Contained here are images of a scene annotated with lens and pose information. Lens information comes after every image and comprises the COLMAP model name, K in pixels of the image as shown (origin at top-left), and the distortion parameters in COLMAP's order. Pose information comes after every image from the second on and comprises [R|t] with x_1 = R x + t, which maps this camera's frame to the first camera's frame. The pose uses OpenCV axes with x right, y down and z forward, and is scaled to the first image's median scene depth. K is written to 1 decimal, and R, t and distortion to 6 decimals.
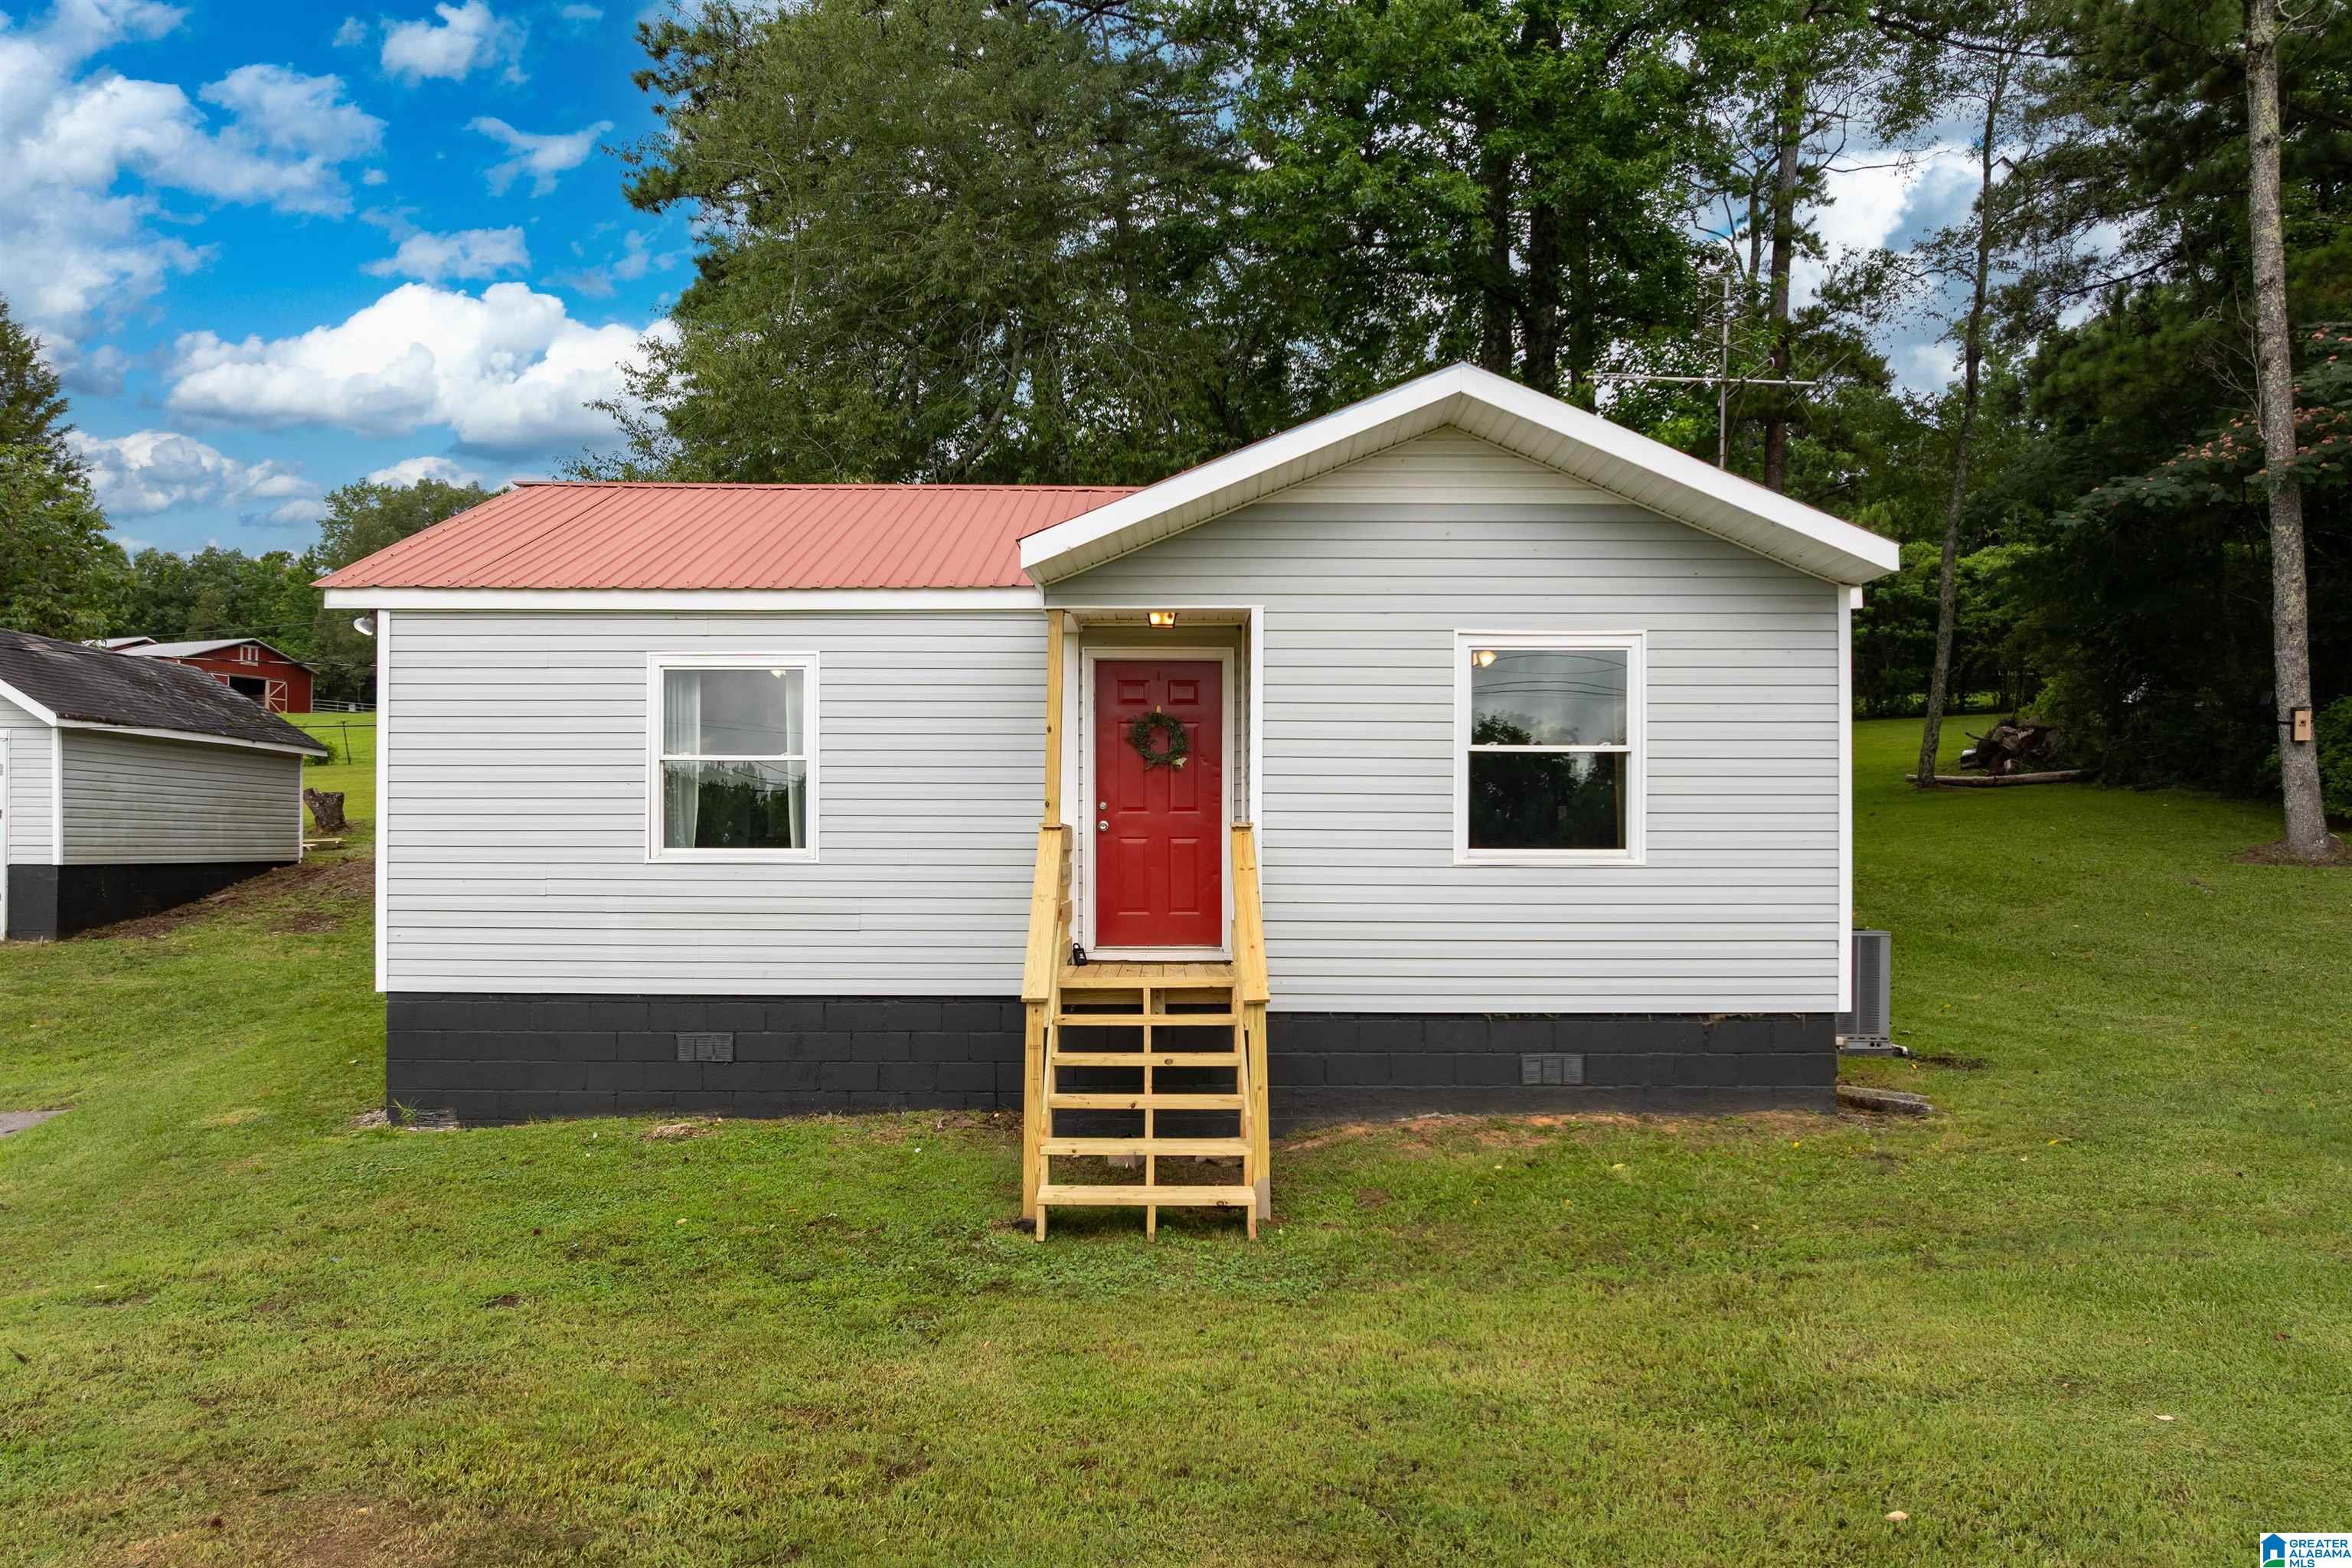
lens RADIAL K [[1715.2, 0, 1180.4], [0, 1715.2, 848.2], [0, 0, 1]] dist [-0.042370, 0.000652]
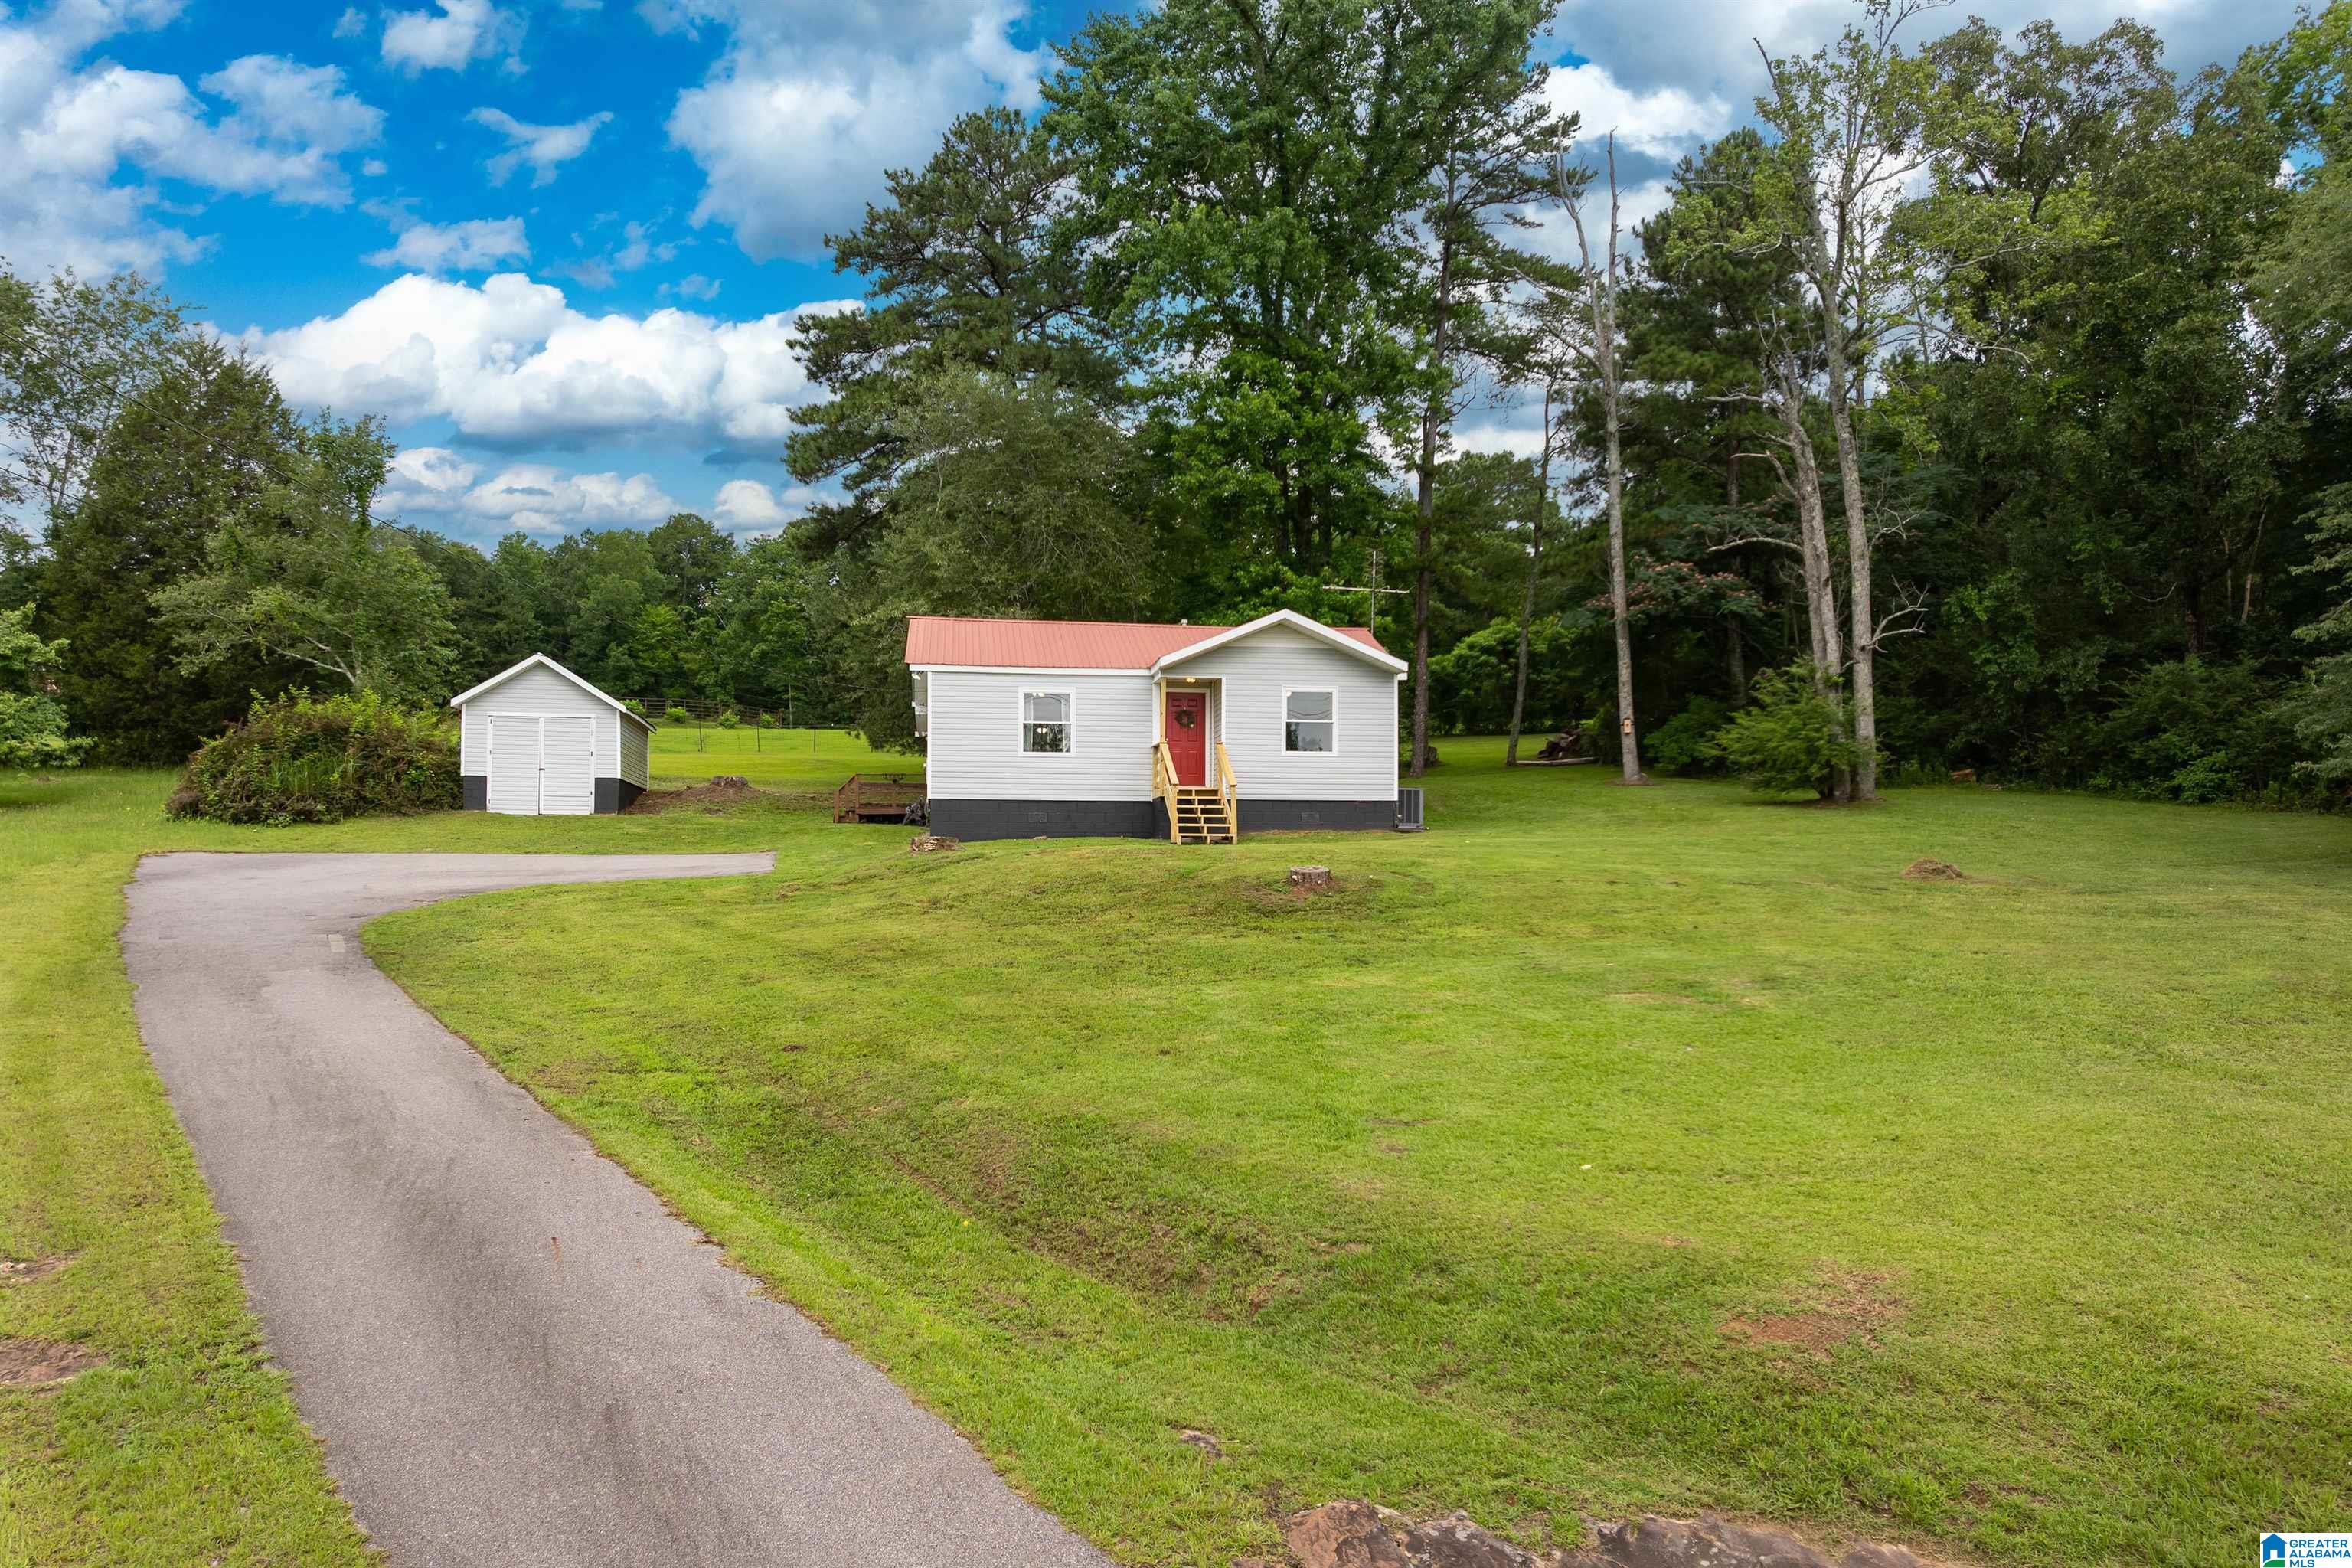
lens RADIAL K [[1611.0, 0, 1176.0], [0, 1611.0, 784.0], [0, 0, 1]] dist [0.002288, 0.000144]
pose [[0.990729, 0.012876, 0.135240, -0.429732], [-0.006578, 0.998877, -0.046910, 0.196316], [-0.135692, 0.045585, 0.989702, -1.909896]]
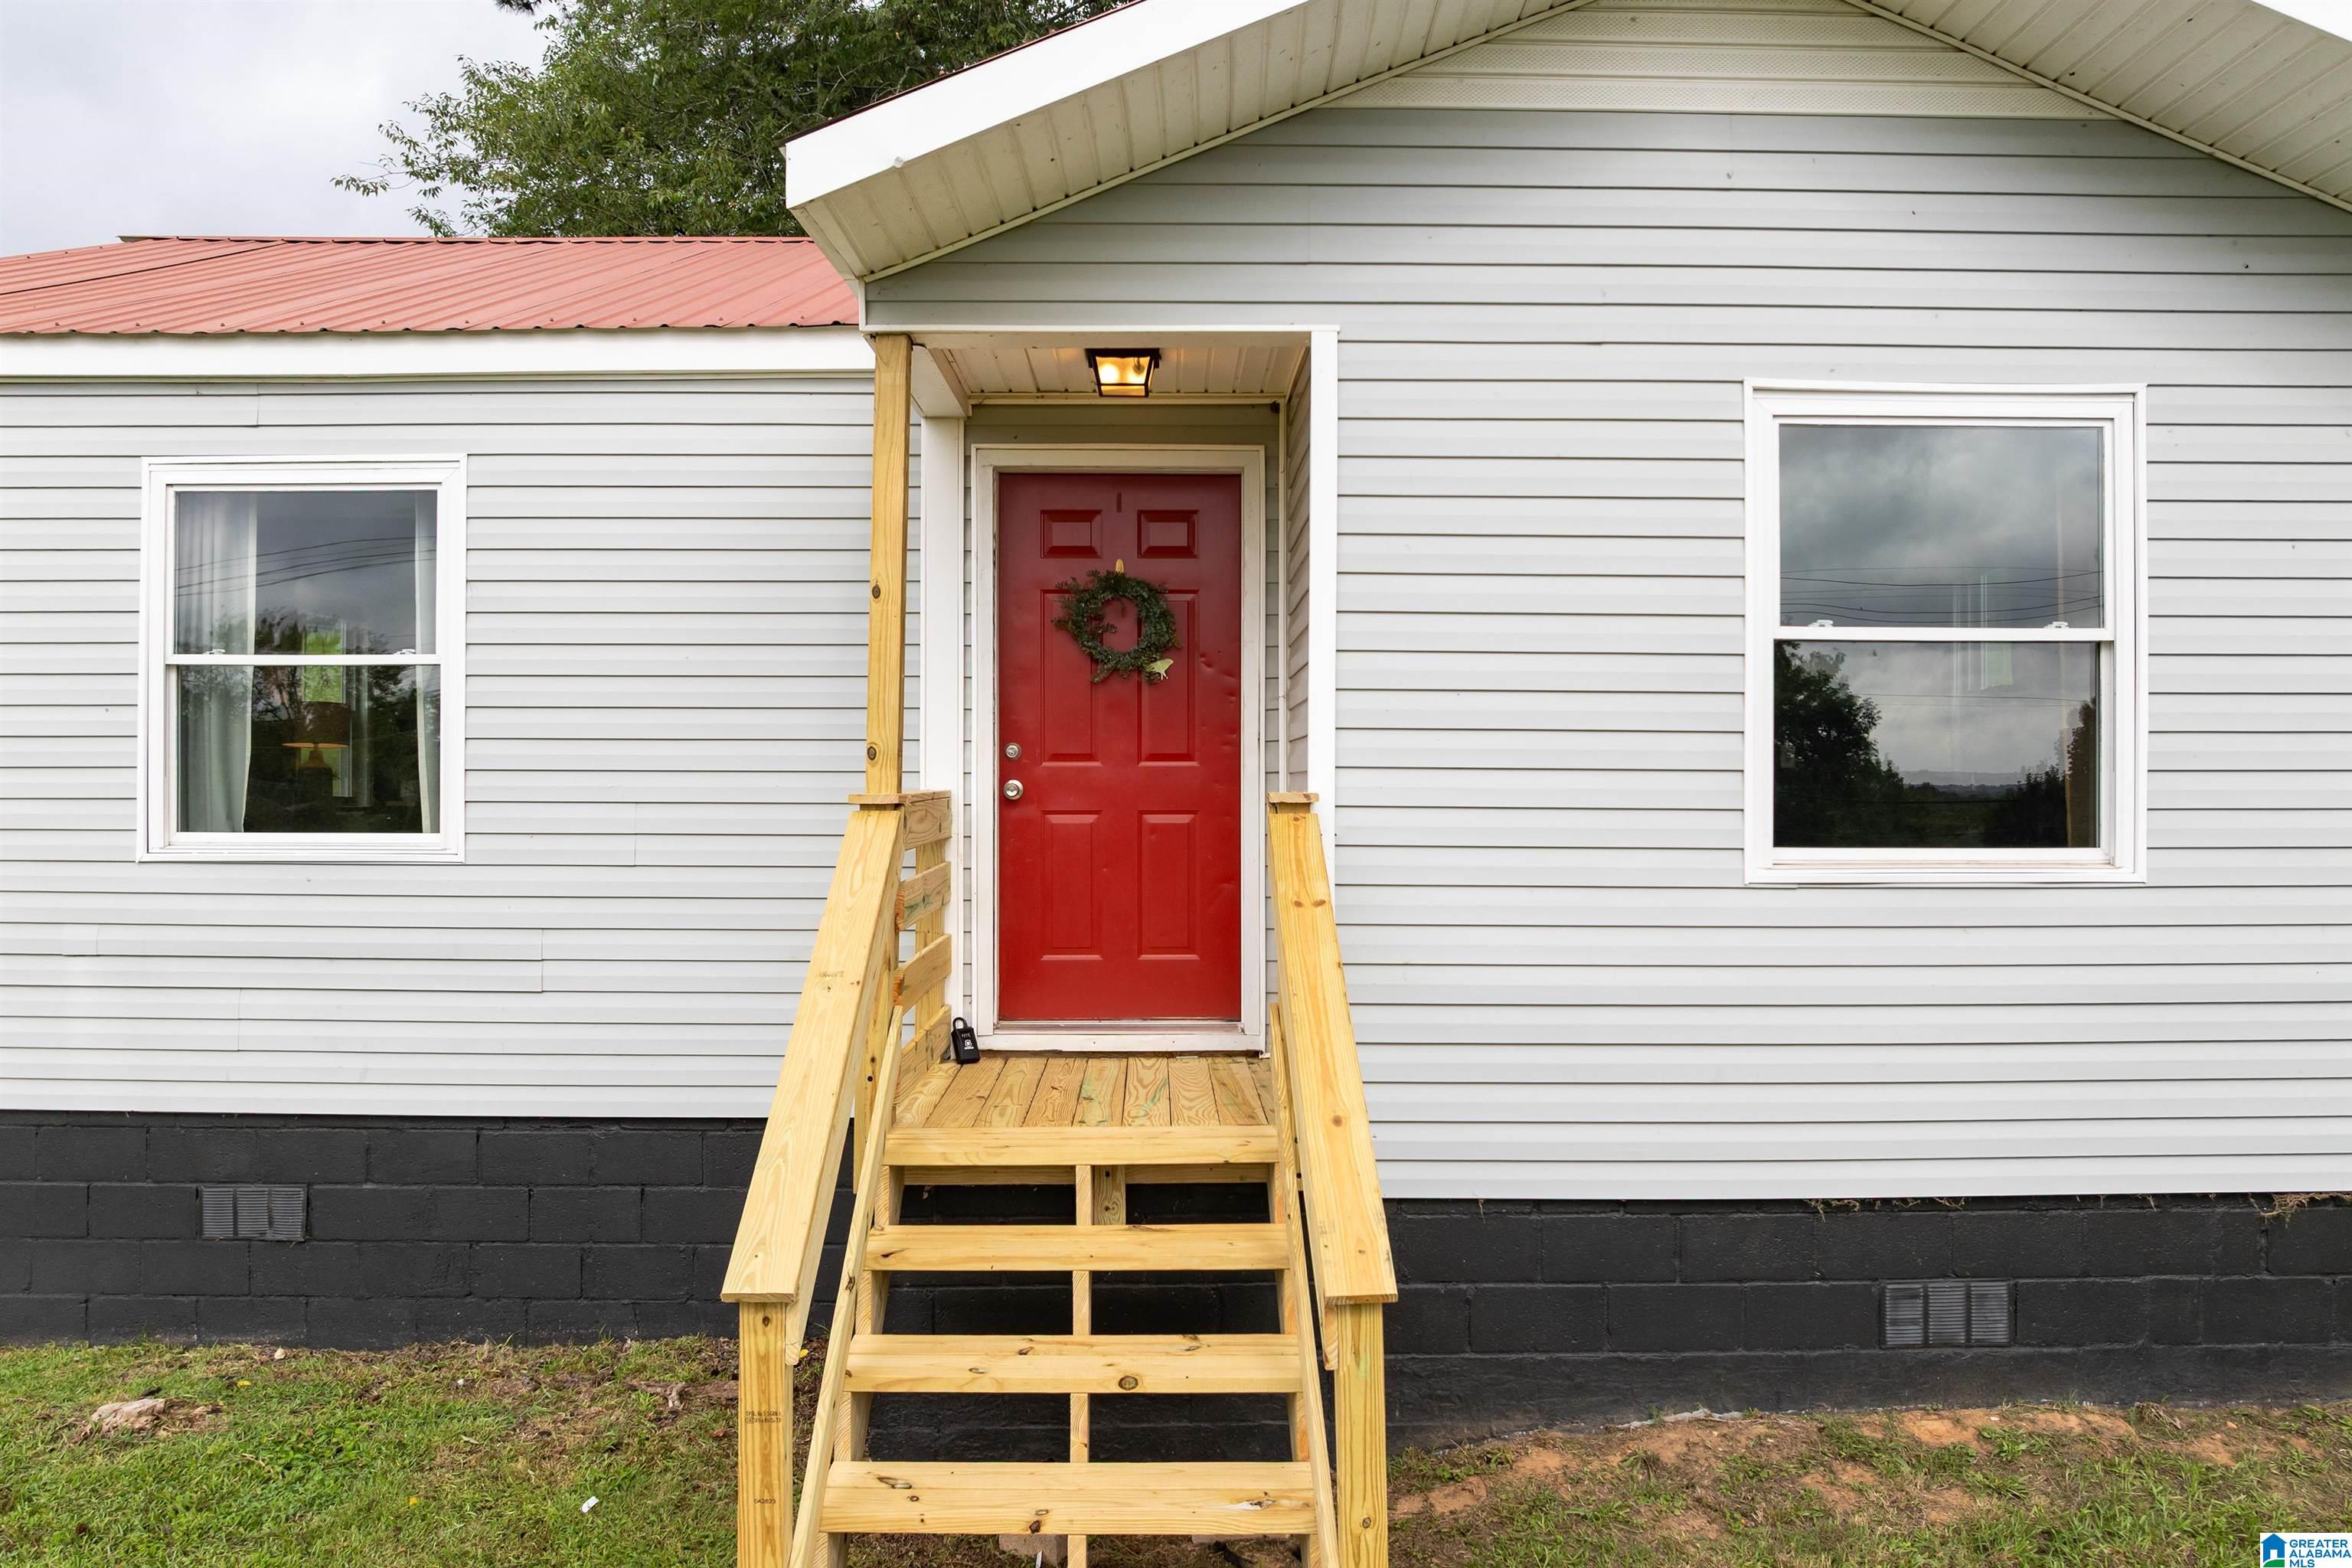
lens RADIAL K [[1611.0, 0, 1176.0], [0, 1611.0, 784.0], [0, 0, 1]] dist [0.002288, 0.000144]
pose [[0.999990, -0.000053, 0.004370, 0.002458], [0.000006, 0.999941, 0.010865, -0.020409], [-0.004371, -0.010865, 0.999931, 0.518491]]
